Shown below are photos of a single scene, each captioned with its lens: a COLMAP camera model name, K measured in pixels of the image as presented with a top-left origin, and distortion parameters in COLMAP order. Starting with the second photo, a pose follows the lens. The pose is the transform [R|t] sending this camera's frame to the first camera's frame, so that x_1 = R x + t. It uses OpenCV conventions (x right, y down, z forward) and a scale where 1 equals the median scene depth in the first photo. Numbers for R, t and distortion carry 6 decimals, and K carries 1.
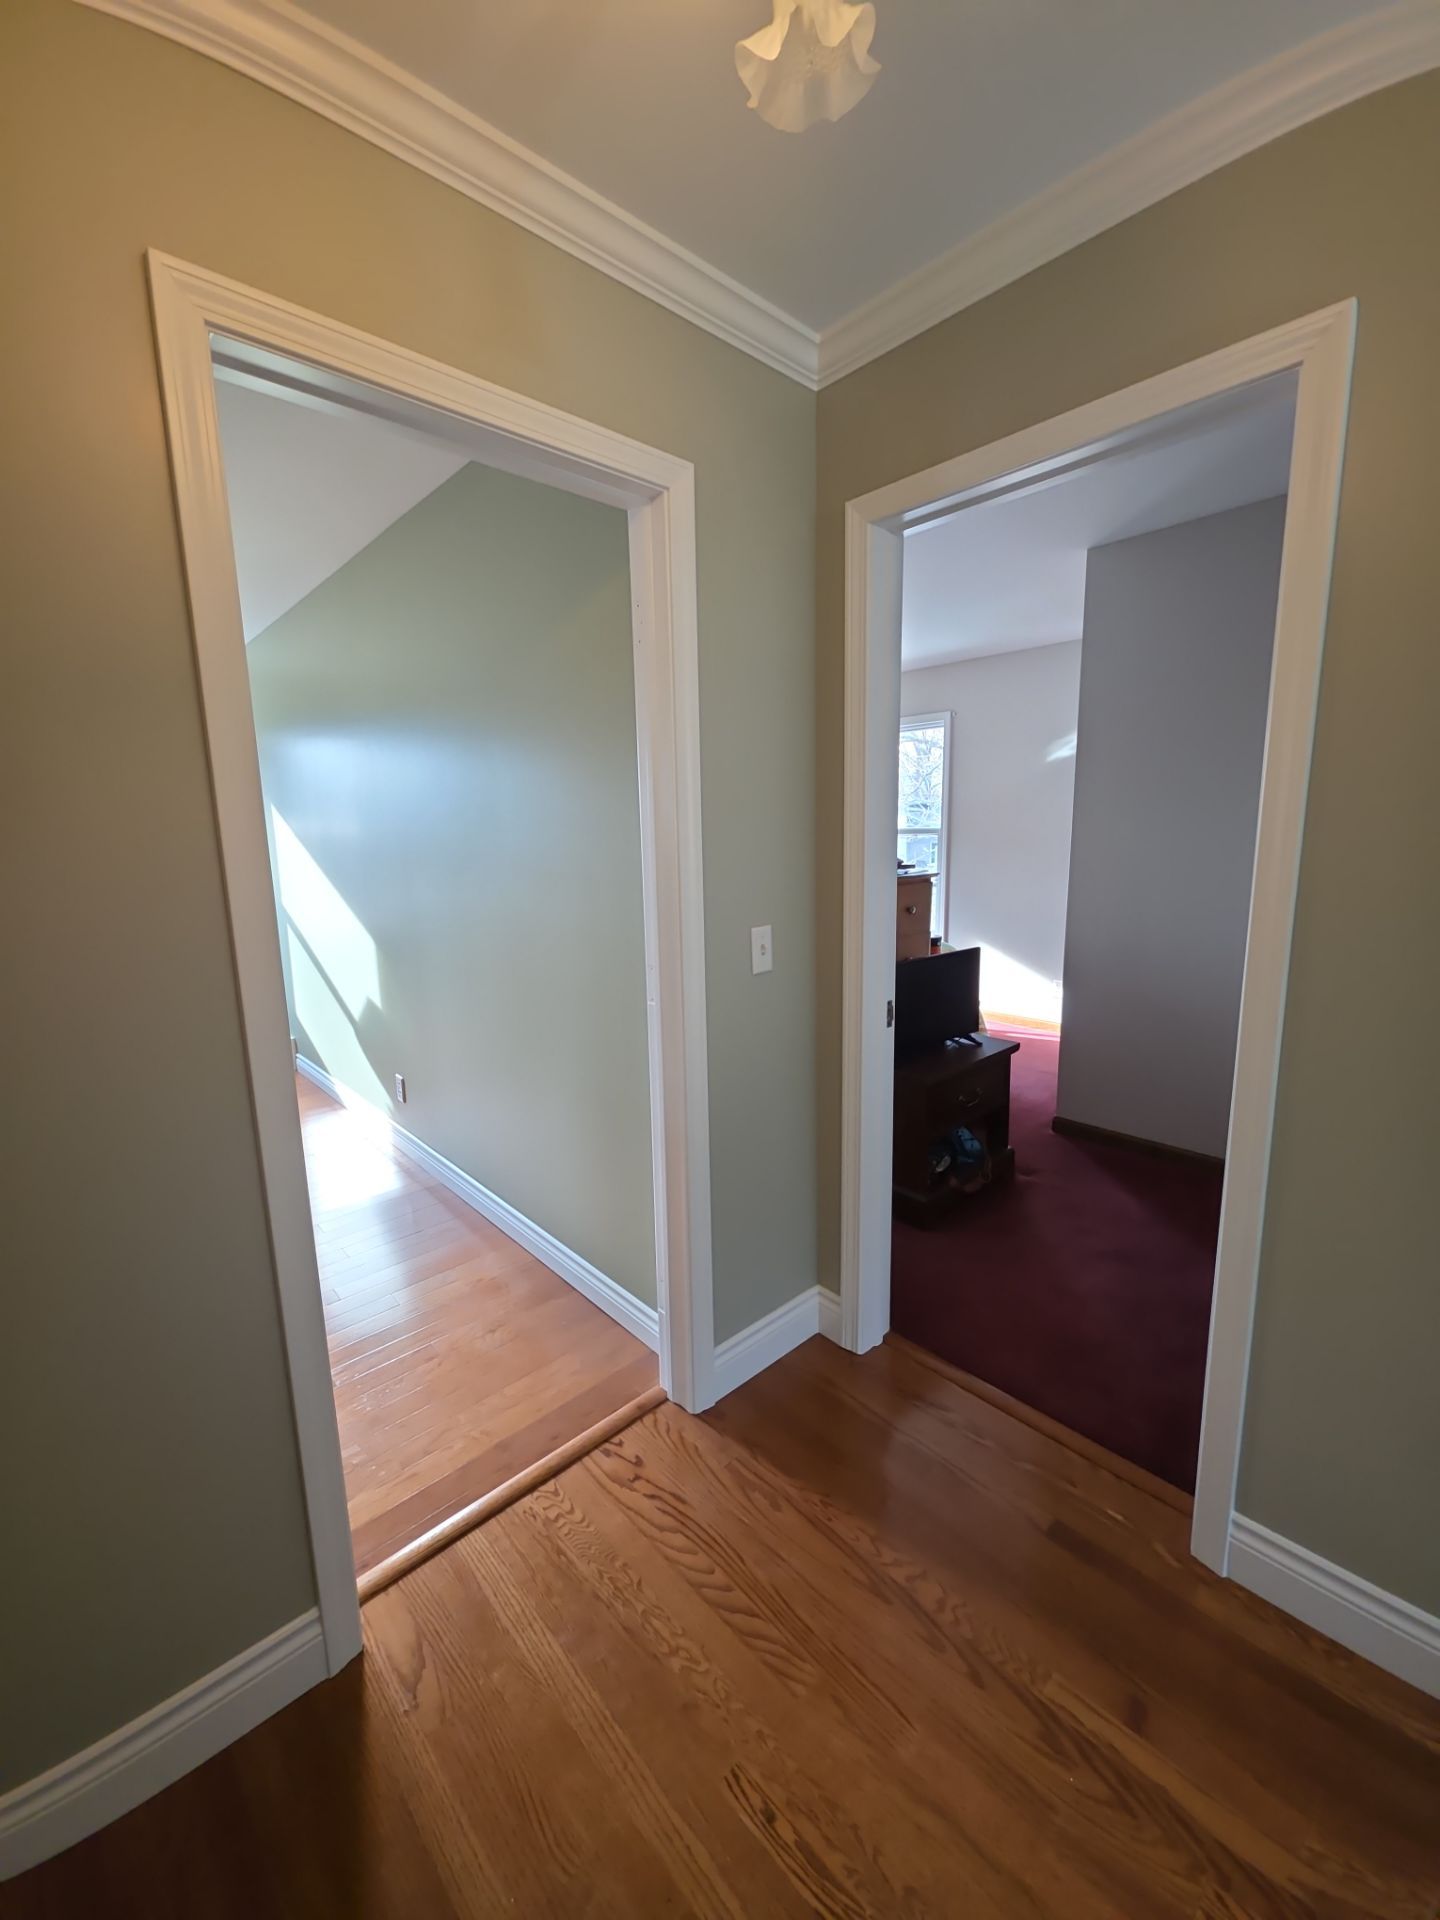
lens RADIAL K [[764.0, 0, 702.6], [0, 764.0, 958.2], [0, 0, 1]] dist [0.007392, -0.005528]
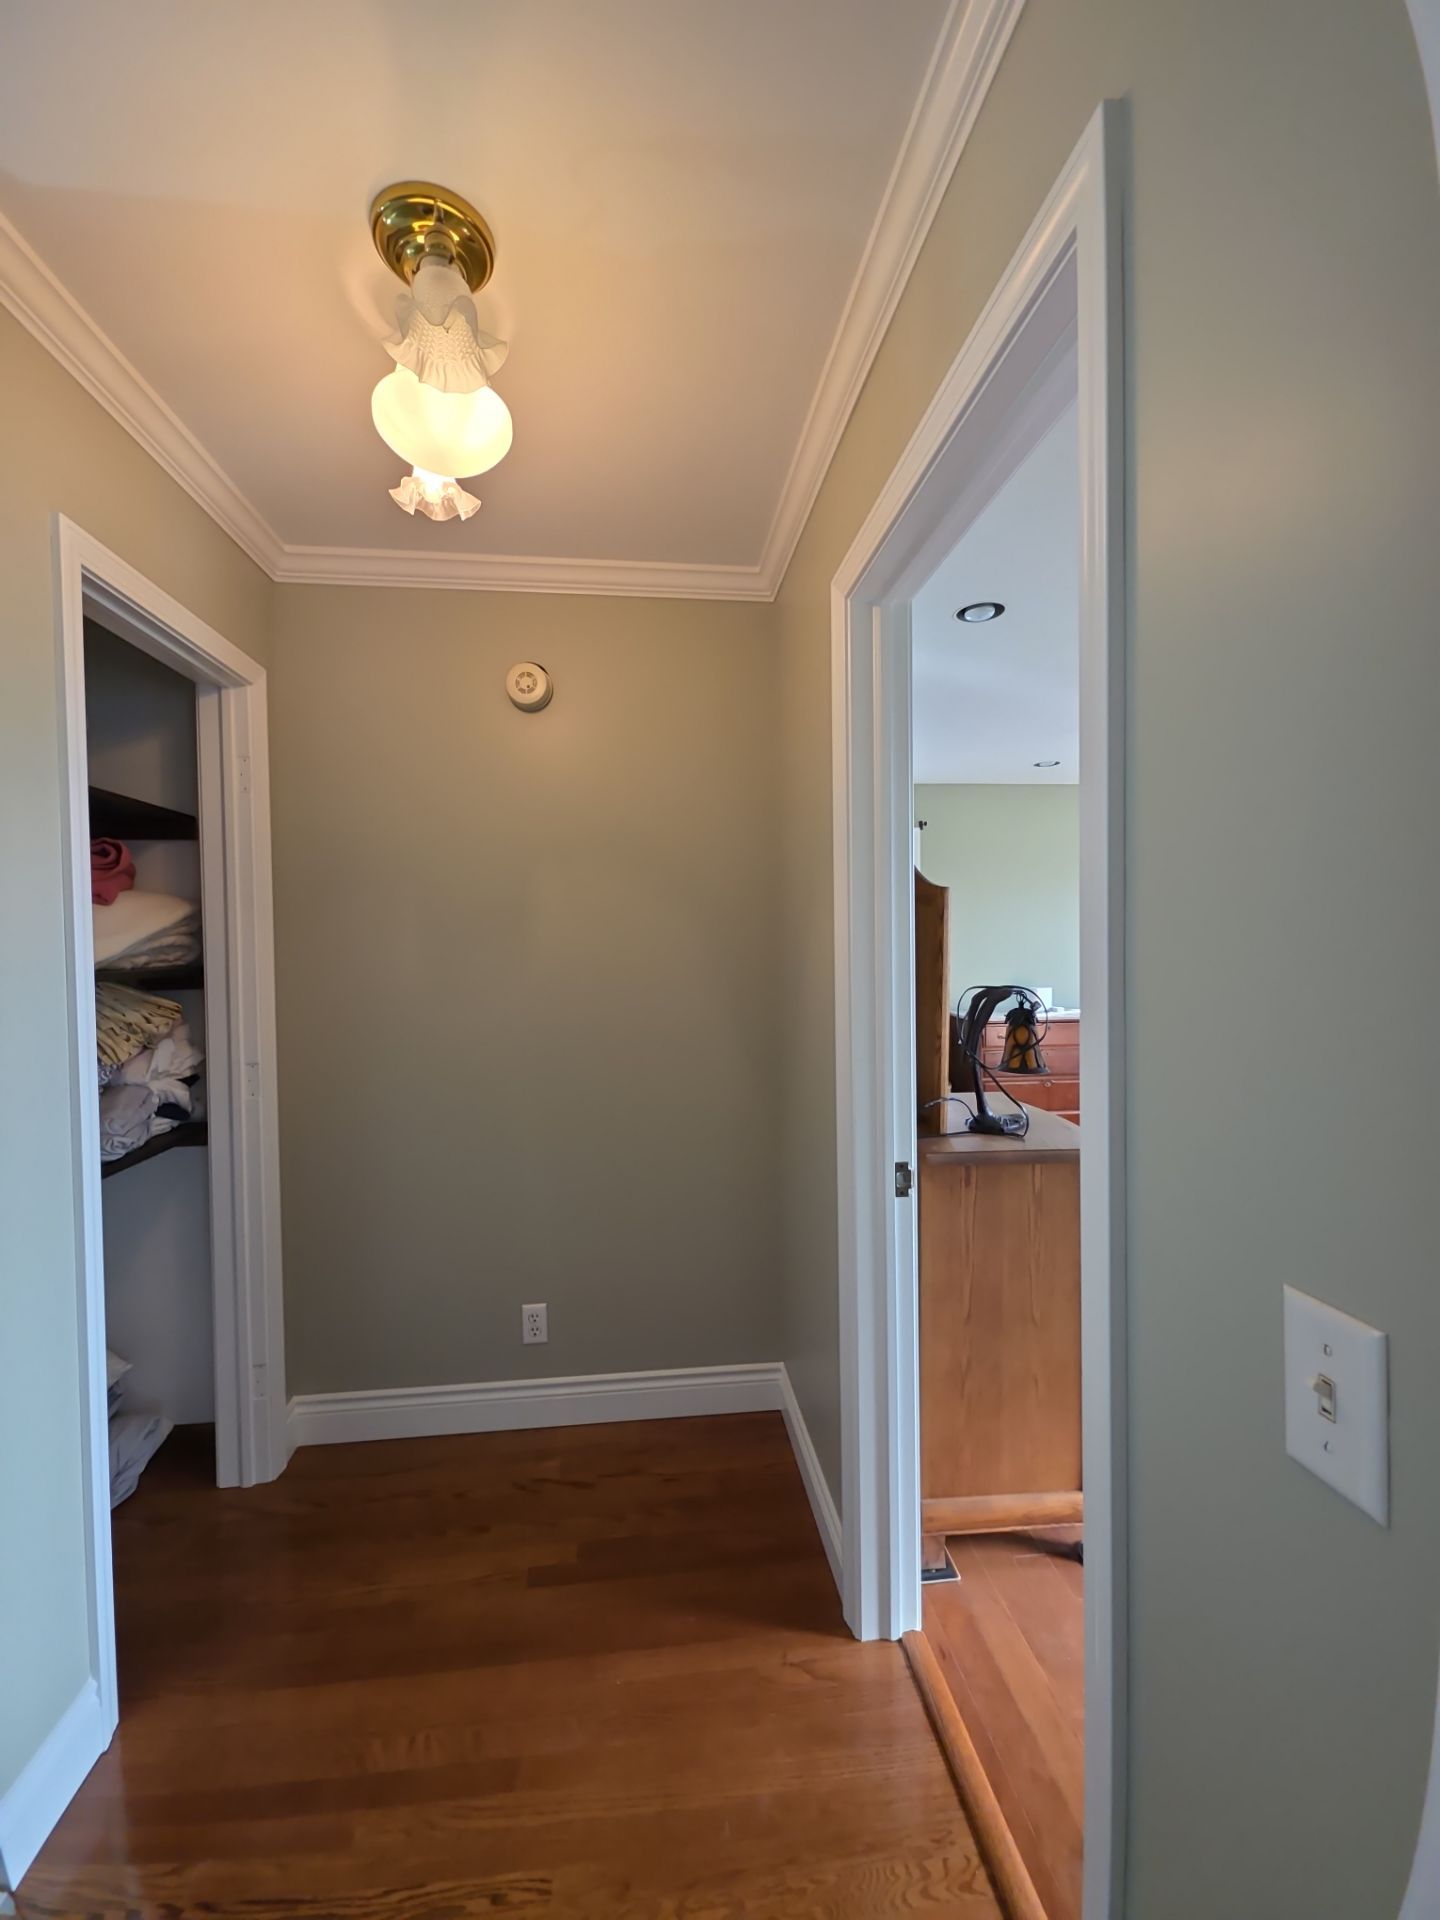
lens RADIAL K [[764.0, 0, 710.9], [0, 764.0, 957.4], [0, 0, 1]] dist [0.007392, -0.005528]
pose [[-0.592744, 0.047744, -0.803975, 0.503202], [-0.105524, 0.985032, 0.136295, -0.210903], [0.798448, 0.165627, -0.578833, 1.197808]]
